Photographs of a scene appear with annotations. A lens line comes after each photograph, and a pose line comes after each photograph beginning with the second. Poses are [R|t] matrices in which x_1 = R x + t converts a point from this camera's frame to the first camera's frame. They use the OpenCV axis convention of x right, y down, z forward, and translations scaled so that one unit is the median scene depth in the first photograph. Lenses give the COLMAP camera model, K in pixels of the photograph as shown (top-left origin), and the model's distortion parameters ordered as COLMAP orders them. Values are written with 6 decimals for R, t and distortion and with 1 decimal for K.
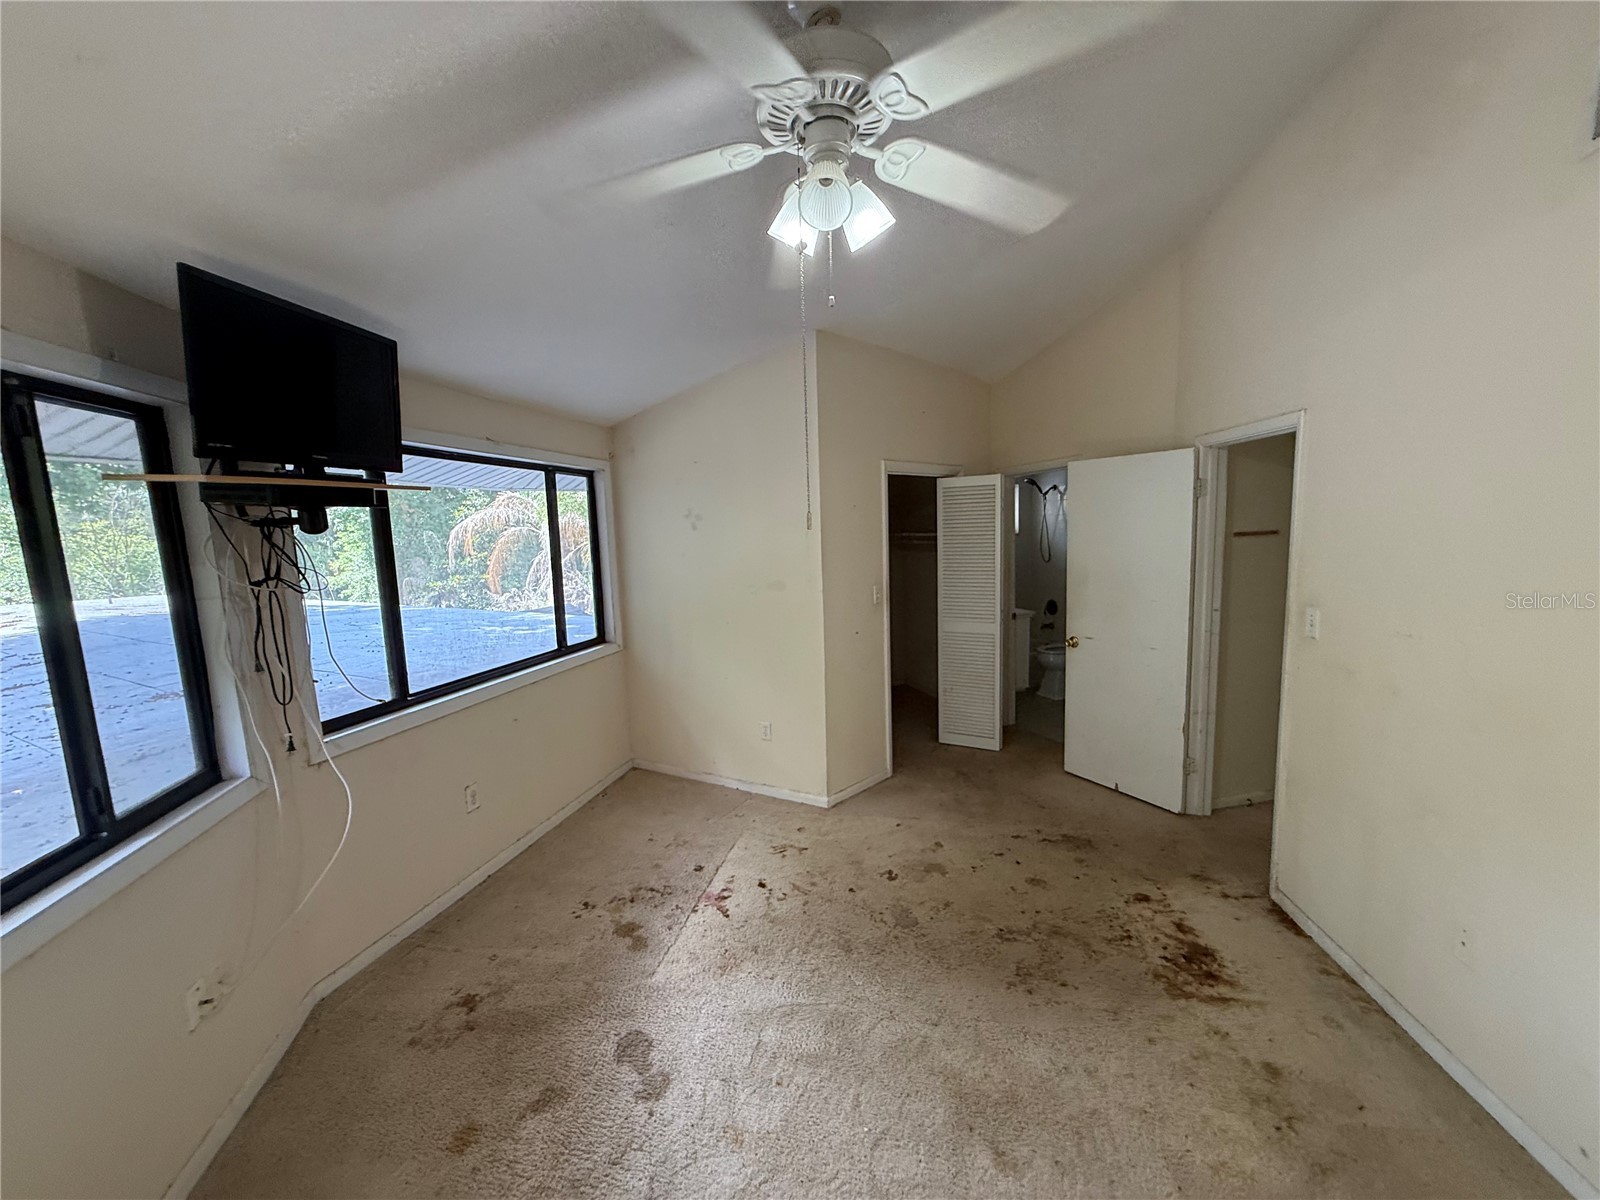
lens RADIAL K [[635.7, 0, 797.6], [0, 635.7, 599.4], [0, 0, 1]] dist [0.001234, 0.000206]
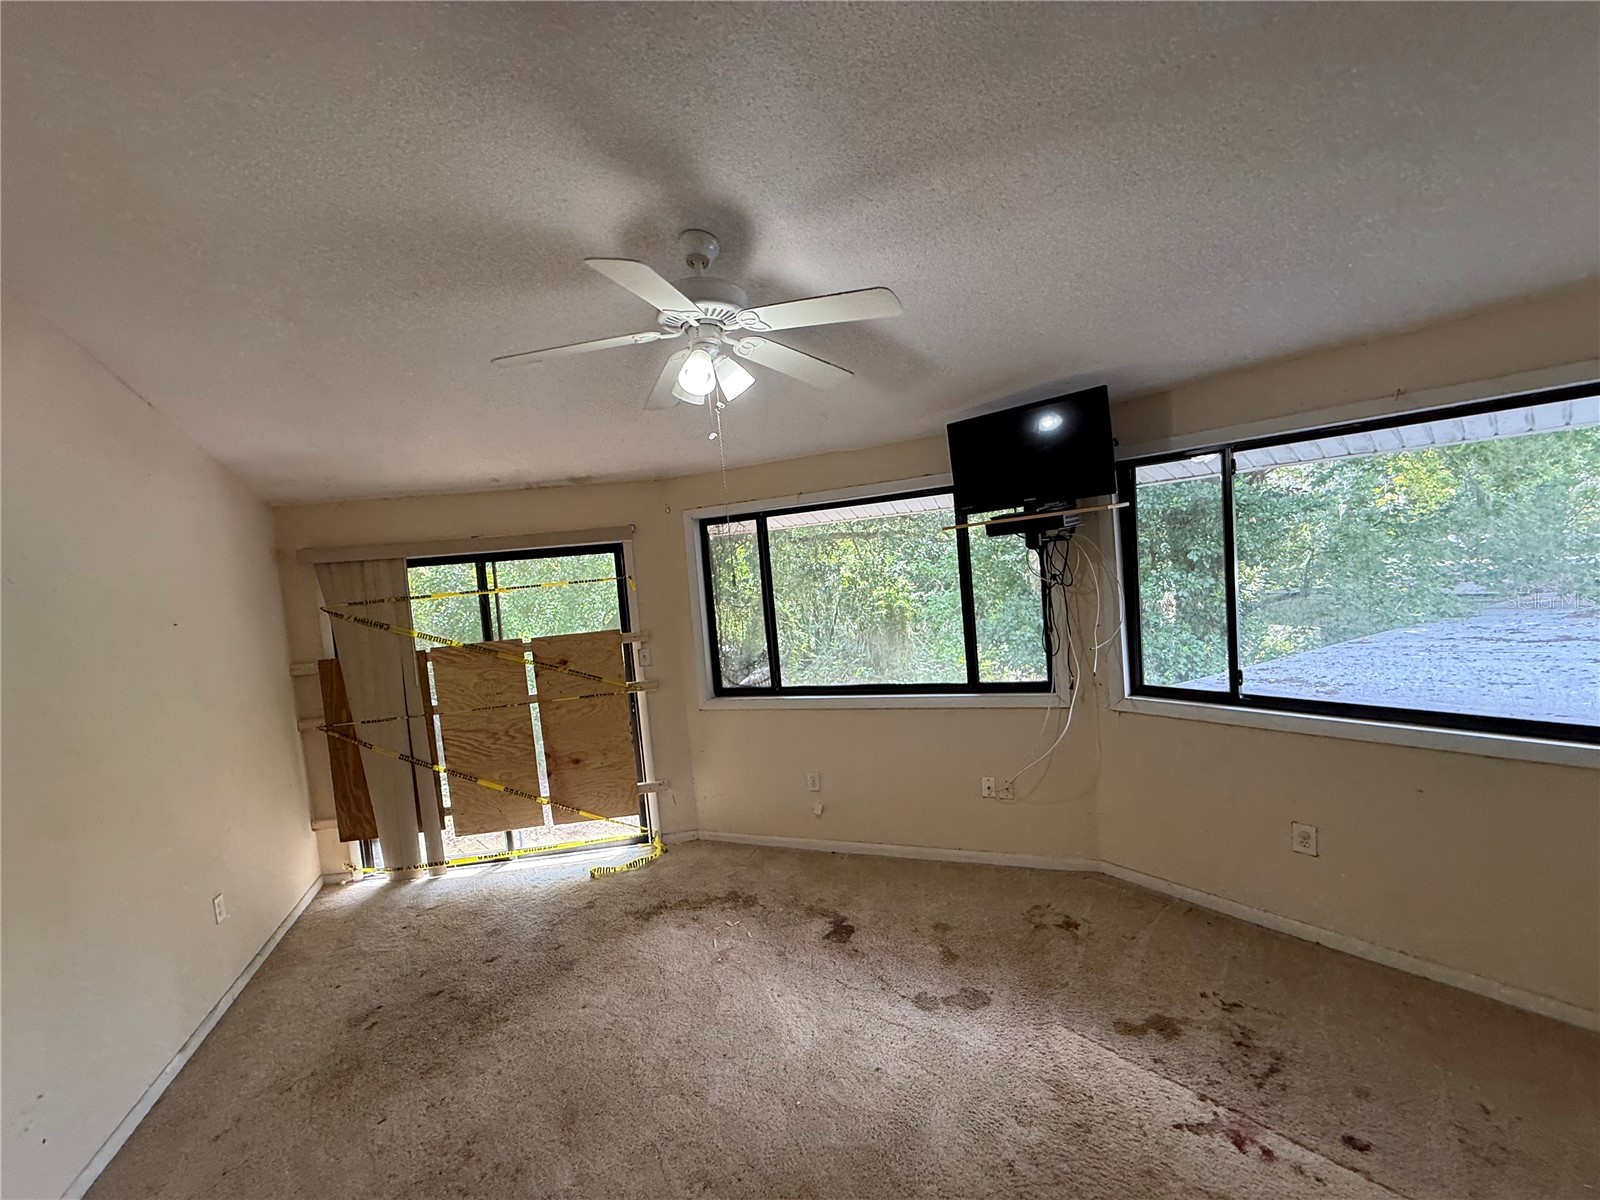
lens RADIAL K [[635.7, 0, 797.6], [0, 635.7, 599.4], [0, 0, 1]] dist [0.001234, 0.000206]
pose [[-0.569242, 0.124852, -0.812635, 0.753184], [0.004861, 0.988896, 0.148528, -0.194969], [0.822156, 0.080598, -0.563528, 1.271651]]
